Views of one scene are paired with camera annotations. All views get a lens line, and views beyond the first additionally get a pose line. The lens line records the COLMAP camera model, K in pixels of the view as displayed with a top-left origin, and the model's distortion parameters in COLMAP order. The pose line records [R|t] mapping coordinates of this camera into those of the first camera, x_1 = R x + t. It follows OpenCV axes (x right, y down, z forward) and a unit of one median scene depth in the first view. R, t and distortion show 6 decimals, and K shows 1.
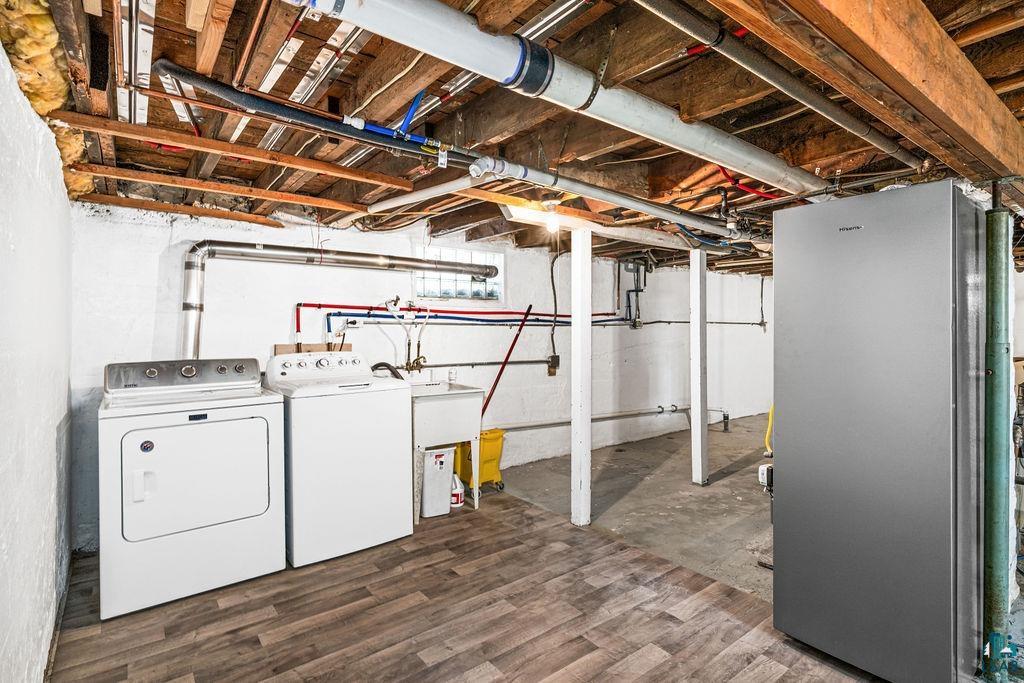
lens RADIAL K [[501.6, 0, 511.2], [0, 501.6, 335.0], [0, 0, 1]] dist [0.001458, 0.001768]
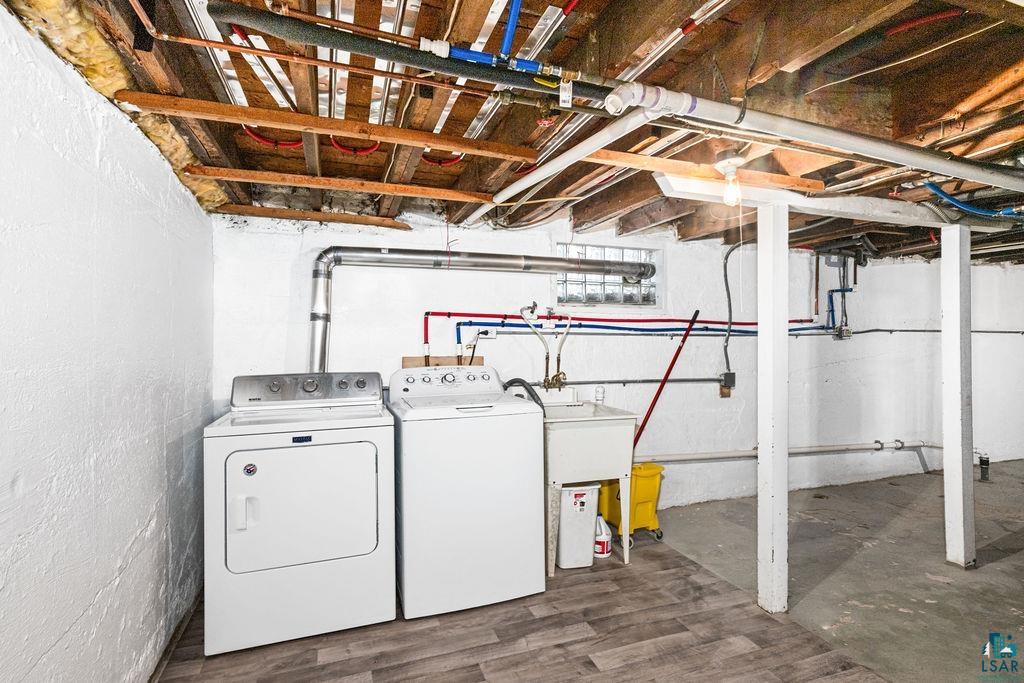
lens RADIAL K [[501.6, 0, 510.7], [0, 501.6, 340.0], [0, 0, 1]] dist [0.001458, 0.001768]
pose [[0.951310, -0.000060, -0.308236, 0.002308], [-0.003205, 0.999944, -0.010087, -0.003586], [0.308220, 0.010584, 0.951256, 0.184482]]
